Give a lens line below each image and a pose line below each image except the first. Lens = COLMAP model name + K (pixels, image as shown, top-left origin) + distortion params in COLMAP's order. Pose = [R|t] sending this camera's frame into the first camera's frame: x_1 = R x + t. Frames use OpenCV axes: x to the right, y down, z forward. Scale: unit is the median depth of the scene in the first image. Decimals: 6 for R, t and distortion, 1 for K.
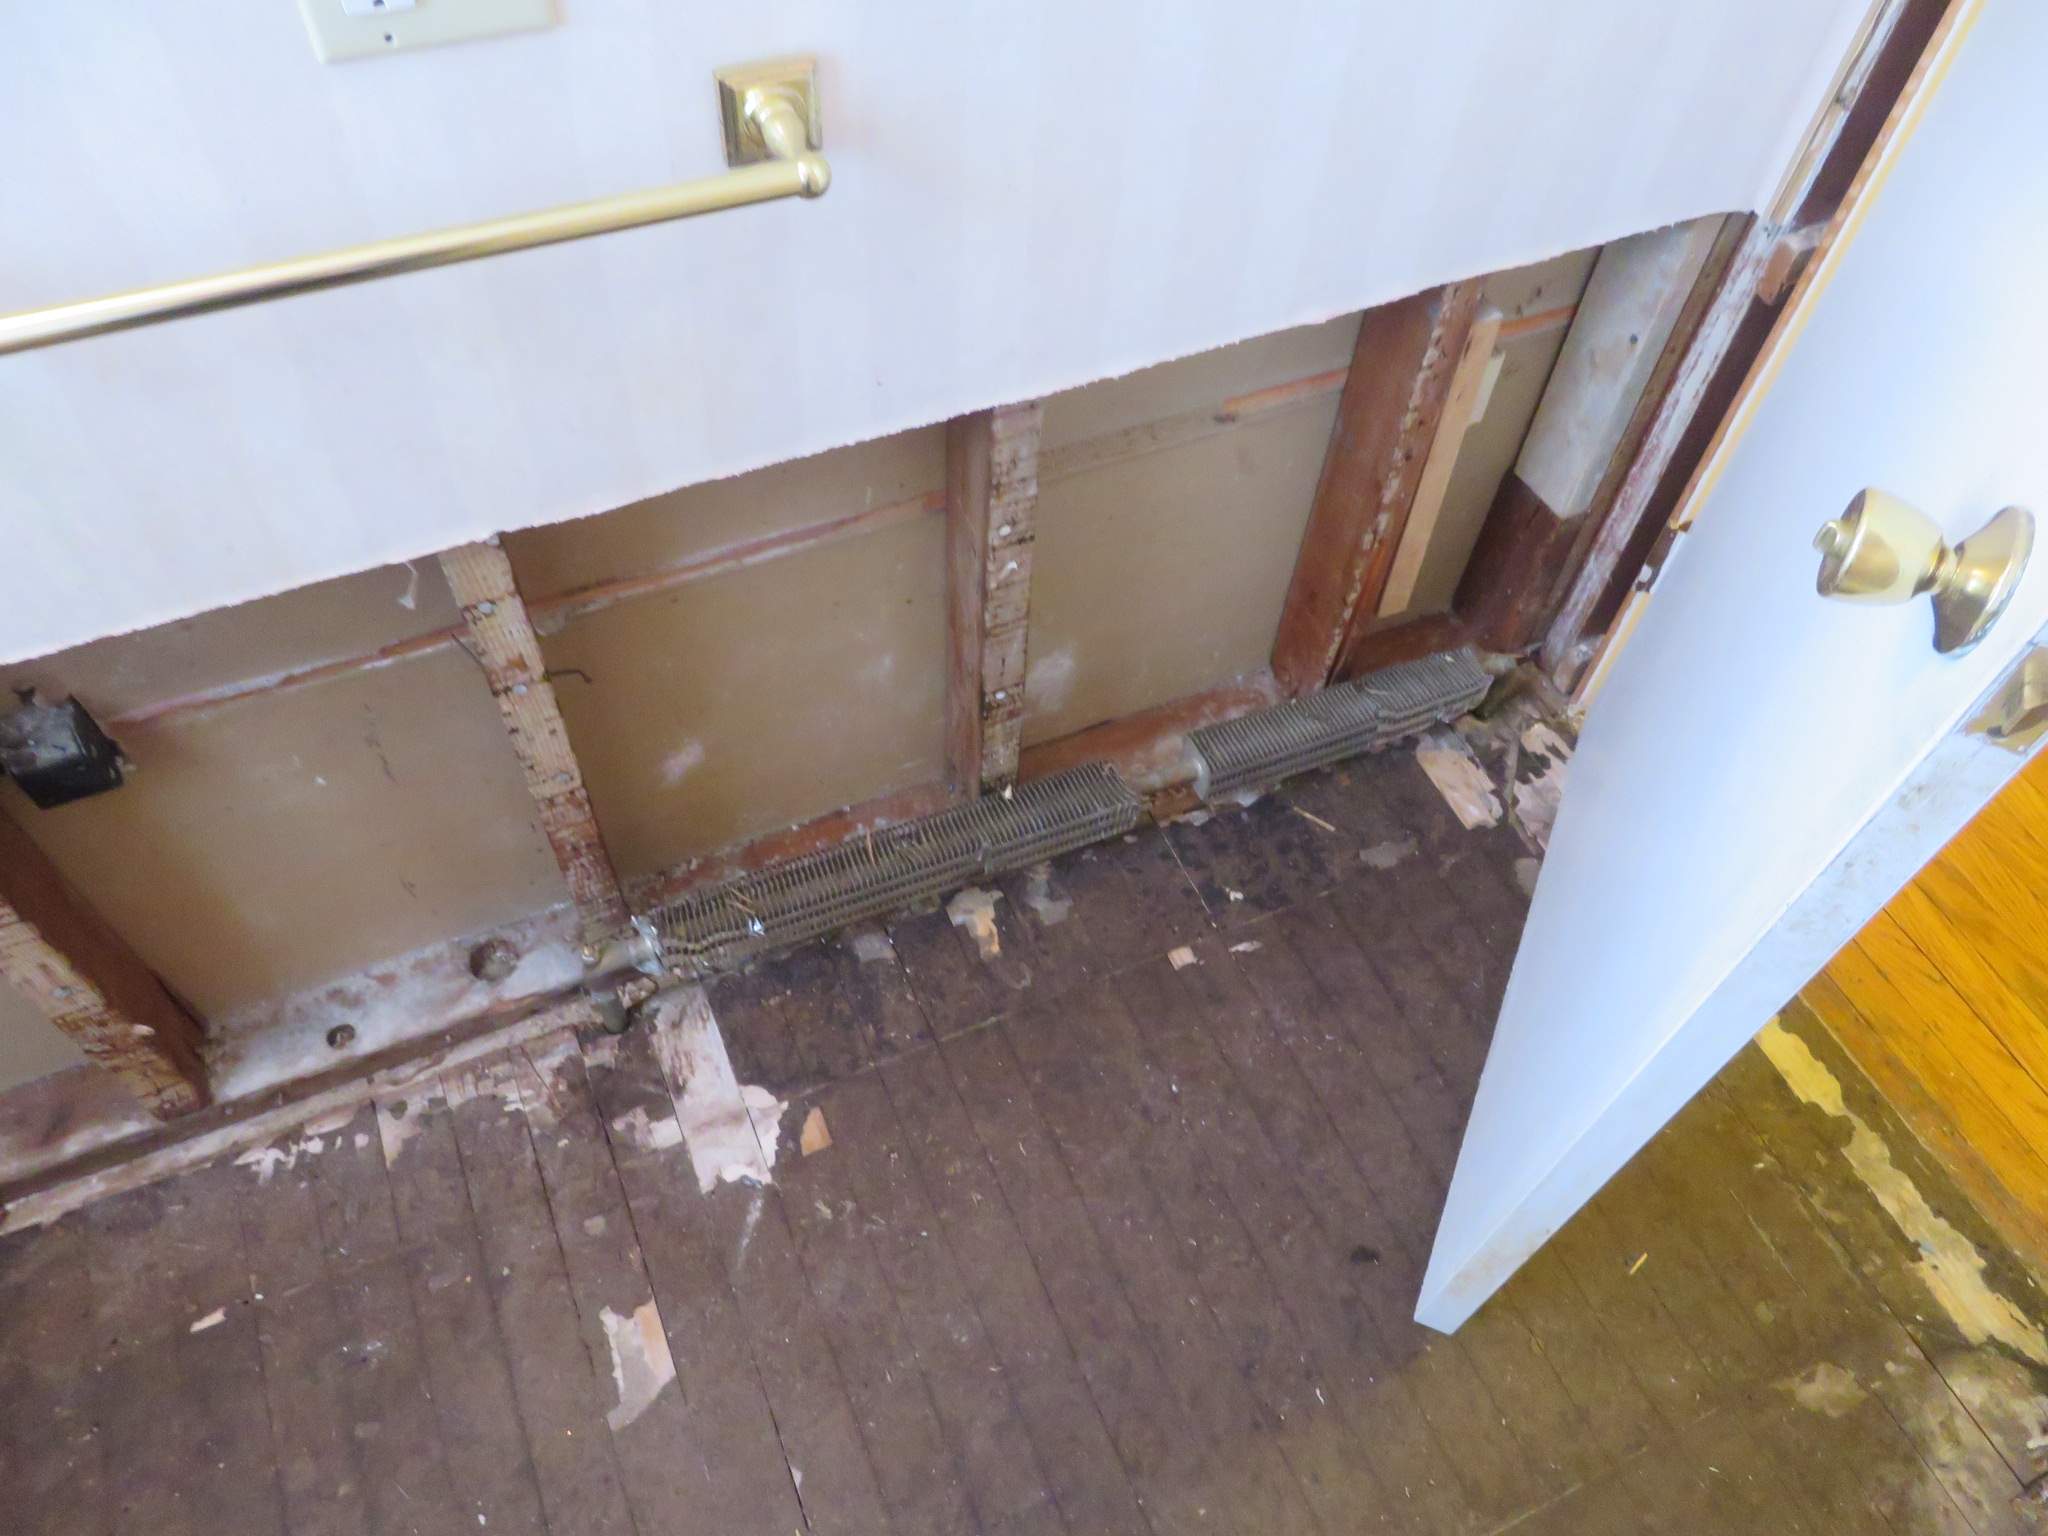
lens RADIAL K [[1459.0, 0, 1022.4], [0, 1459.0, 764.9], [0, 0, 1]] dist [-0.013037, 0.003227]
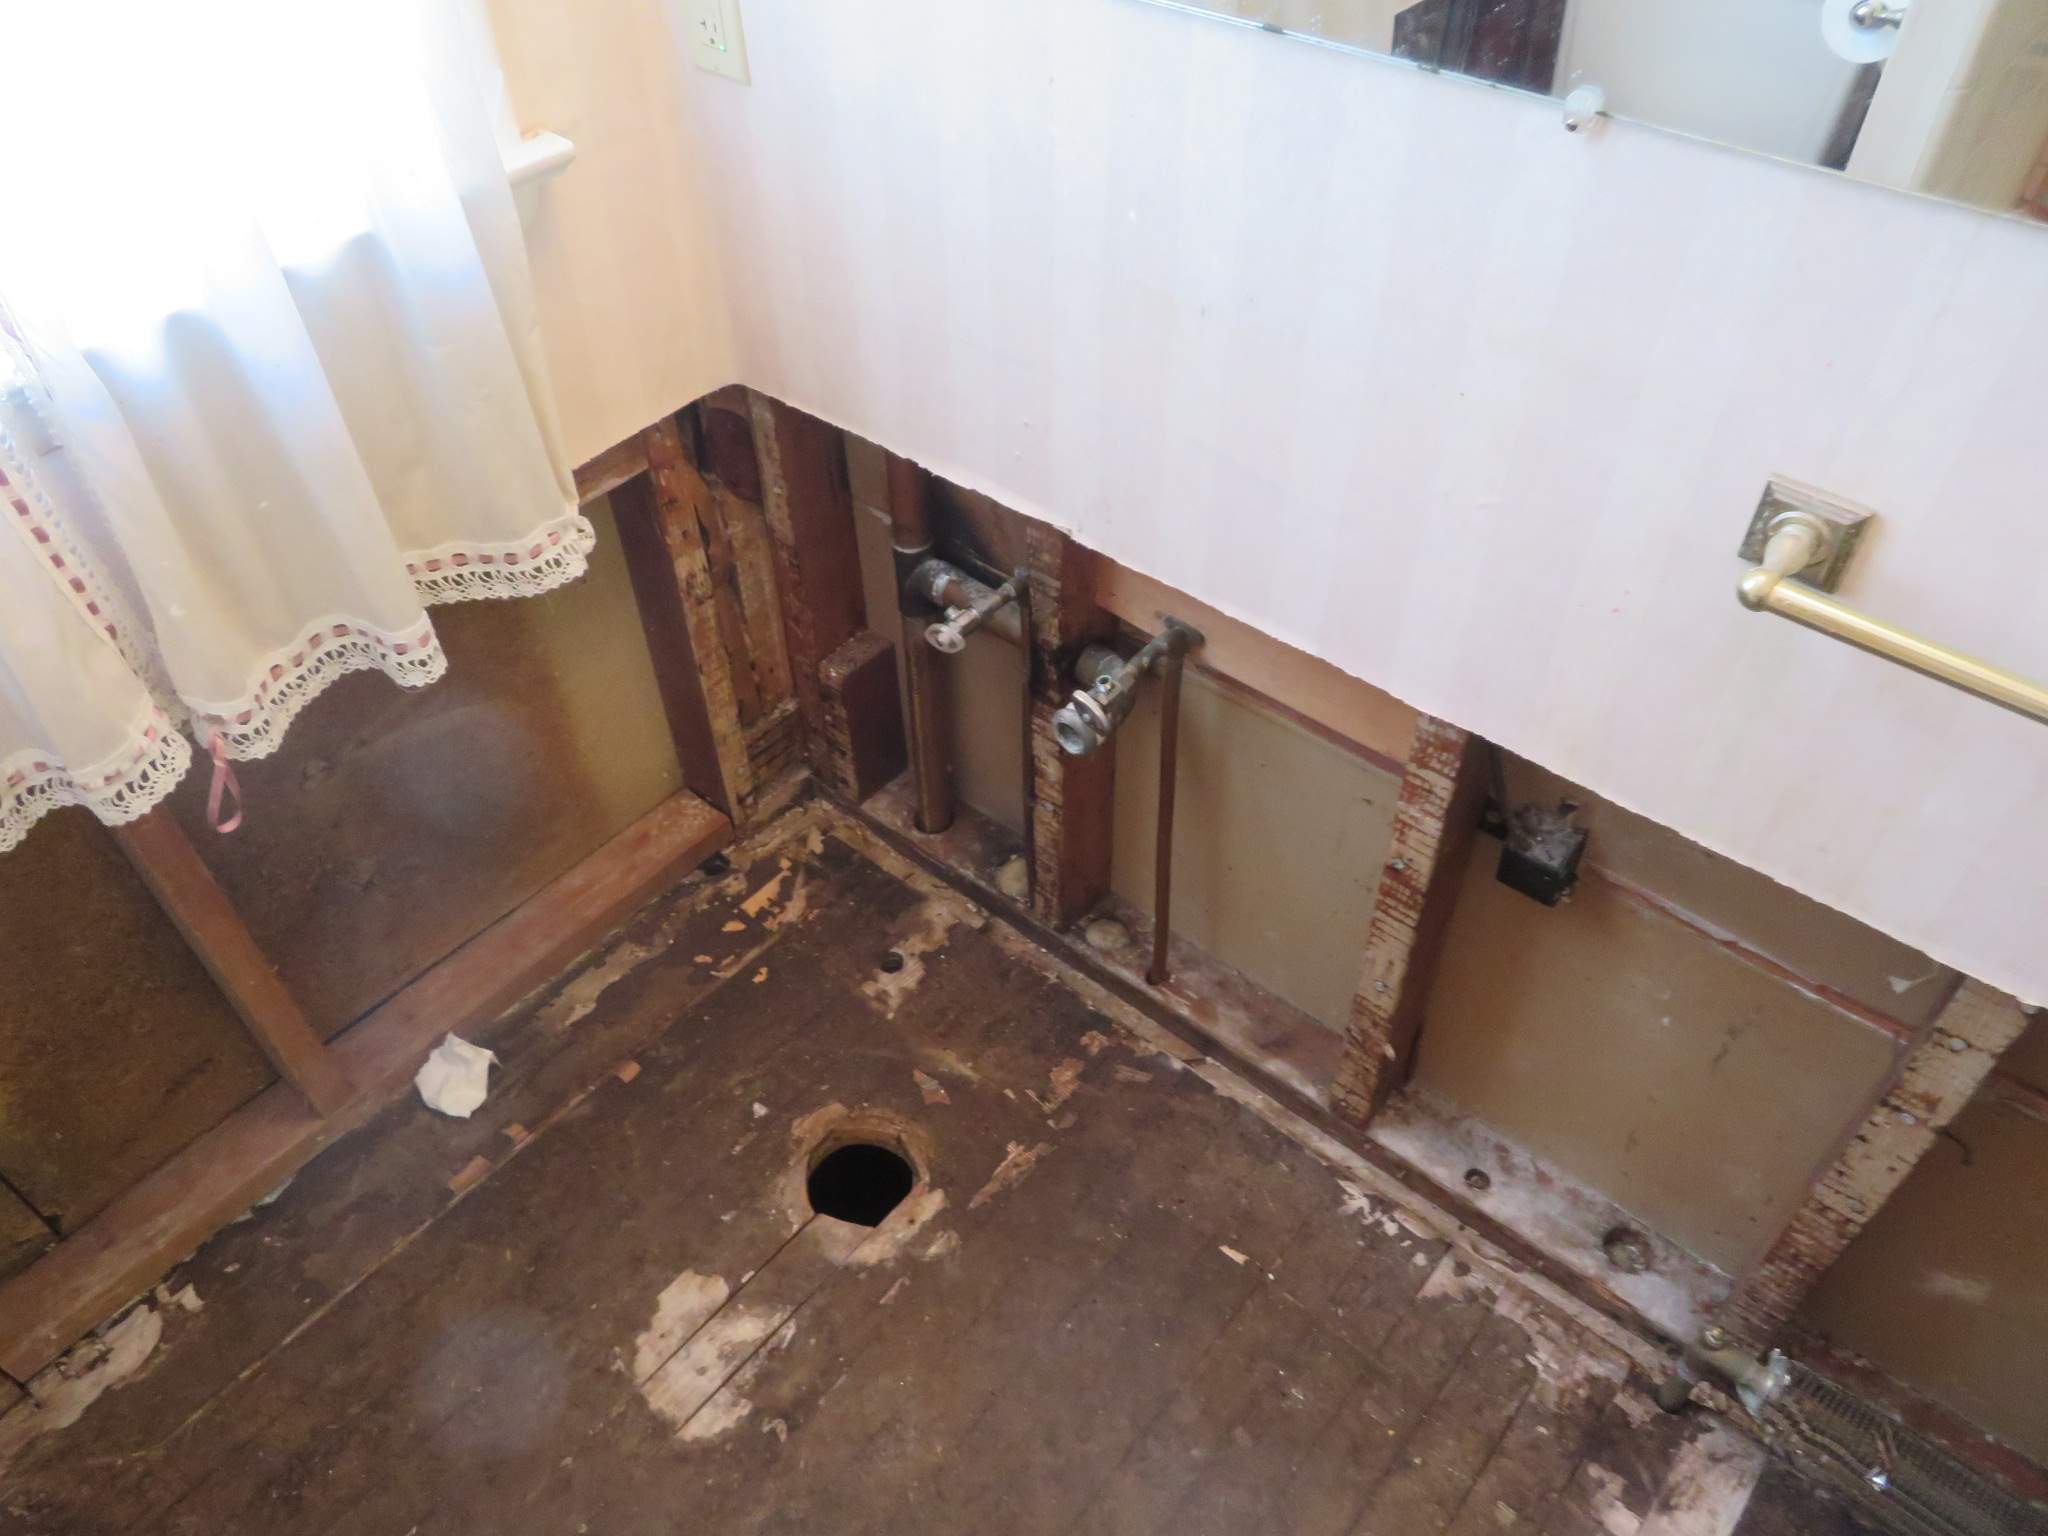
lens RADIAL K [[1459.0, 0, 1022.4], [0, 1459.0, 764.9], [0, 0, 1]] dist [-0.013037, 0.003227]
pose [[0.425186, 0.602242, -0.675664, -0.071899], [-0.702374, 0.690375, 0.173360, 0.025205], [0.570866, 0.400858, 0.716537, -0.089052]]
